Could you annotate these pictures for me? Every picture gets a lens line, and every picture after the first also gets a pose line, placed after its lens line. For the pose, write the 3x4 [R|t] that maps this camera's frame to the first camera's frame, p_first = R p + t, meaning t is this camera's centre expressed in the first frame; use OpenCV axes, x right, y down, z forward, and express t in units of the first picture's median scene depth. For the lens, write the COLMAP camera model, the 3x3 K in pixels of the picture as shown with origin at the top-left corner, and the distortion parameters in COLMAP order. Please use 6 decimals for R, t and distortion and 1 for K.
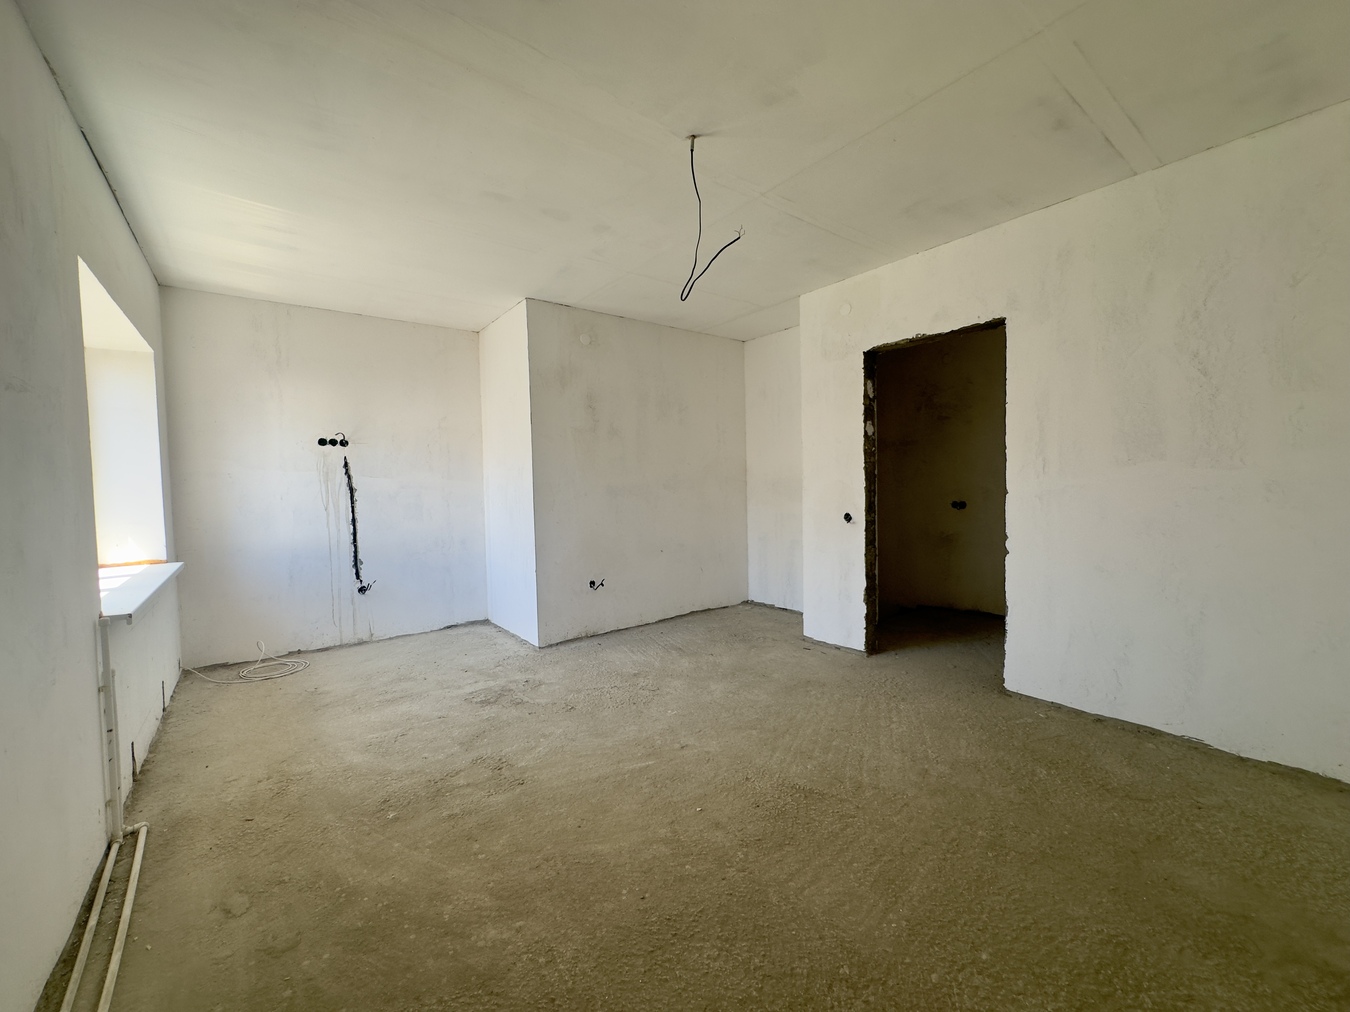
lens RADIAL K [[538.6, 0, 674.1], [0, 538.6, 500.8], [0, 0, 1]] dist [-0.000813, 0.000156]
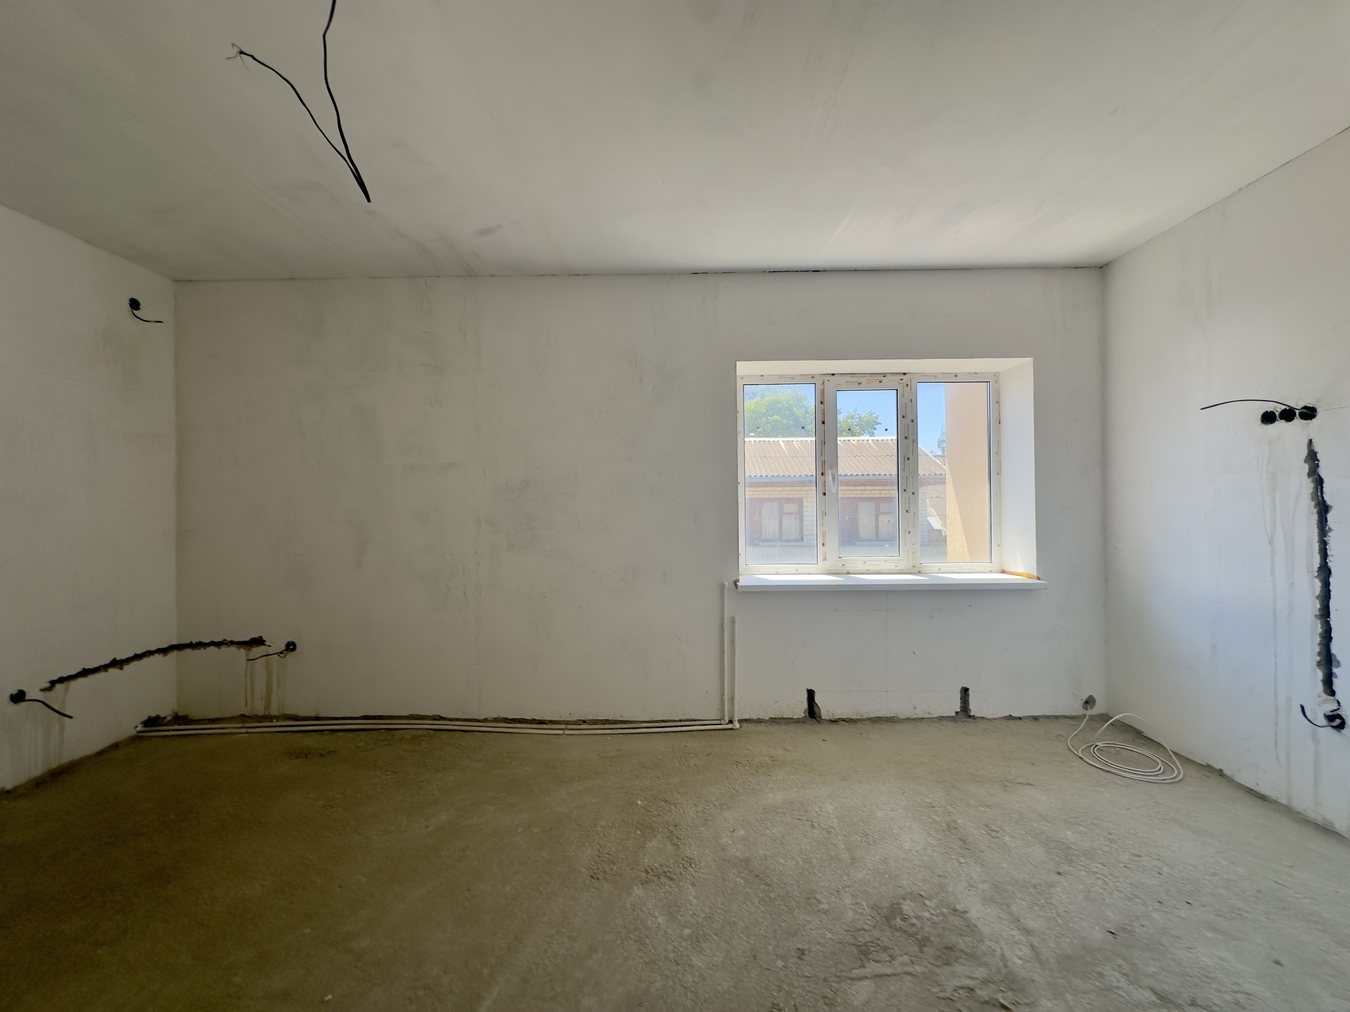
lens RADIAL K [[538.6, 0, 674.1], [0, 538.6, 500.8], [0, 0, 1]] dist [-0.000813, 0.000156]
pose [[-0.618271, 0.019675, -0.785718, 0.173229], [-0.009800, 0.999416, 0.032738, -0.044061], [0.785904, 0.027941, -0.617717, 1.021533]]
